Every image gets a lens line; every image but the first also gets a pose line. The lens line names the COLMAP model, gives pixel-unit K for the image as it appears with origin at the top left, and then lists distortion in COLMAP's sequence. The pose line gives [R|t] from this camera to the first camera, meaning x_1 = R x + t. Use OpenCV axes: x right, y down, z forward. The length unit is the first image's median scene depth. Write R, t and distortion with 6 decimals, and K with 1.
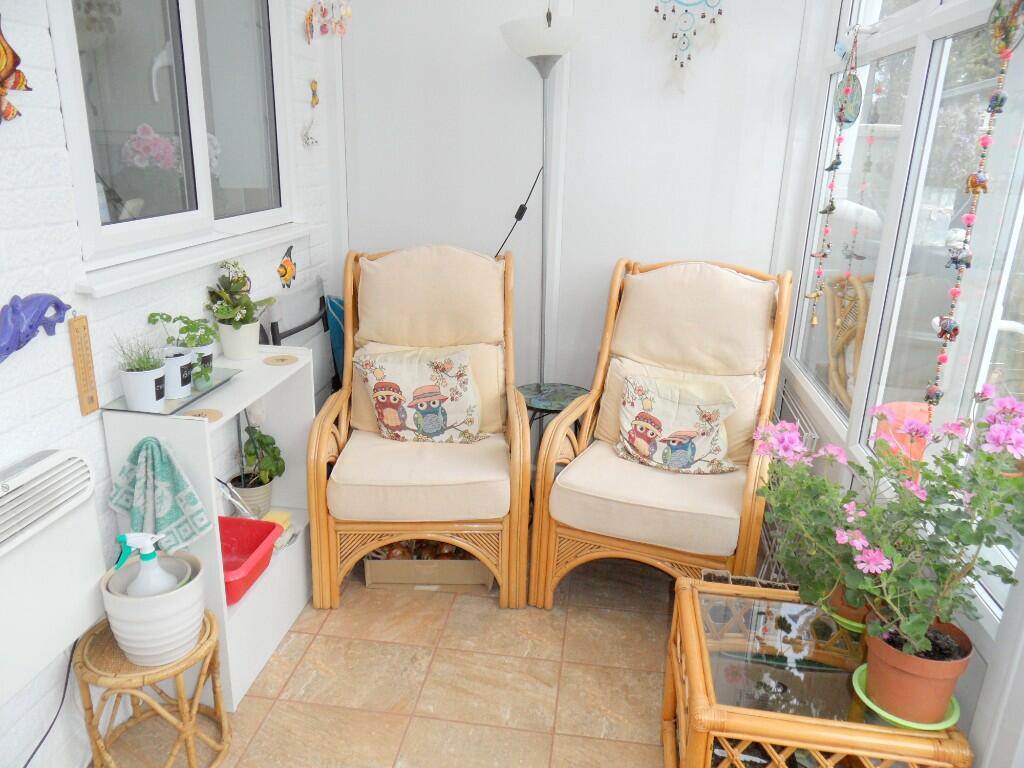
lens RADIAL K [[754.8, 0, 512.3], [0, 754.8, 383.3], [0, 0, 1]] dist [-0.002579, 0.005810]
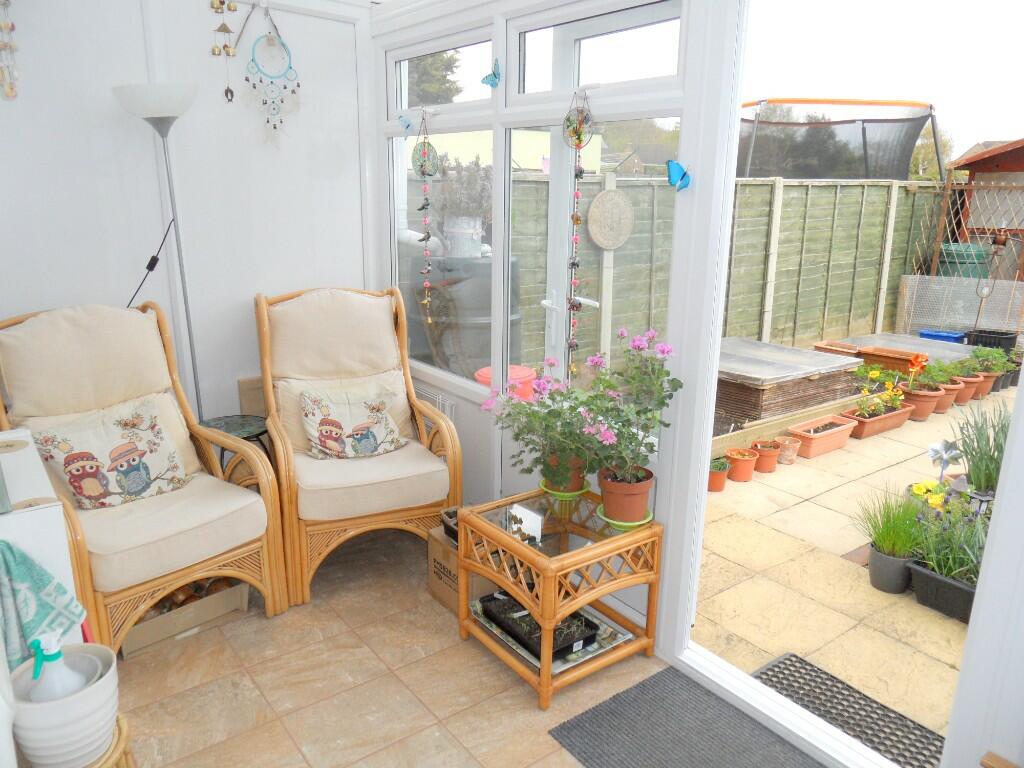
lens RADIAL K [[754.8, 0, 511.5], [0, 754.8, 385.1], [0, 0, 1]] dist [-0.002579, 0.005810]
pose [[0.712038, -0.208903, 0.670345, -0.397546], [0.227264, 0.971891, 0.061477, -0.018213], [-0.664345, 0.108571, 0.739499, -0.076158]]
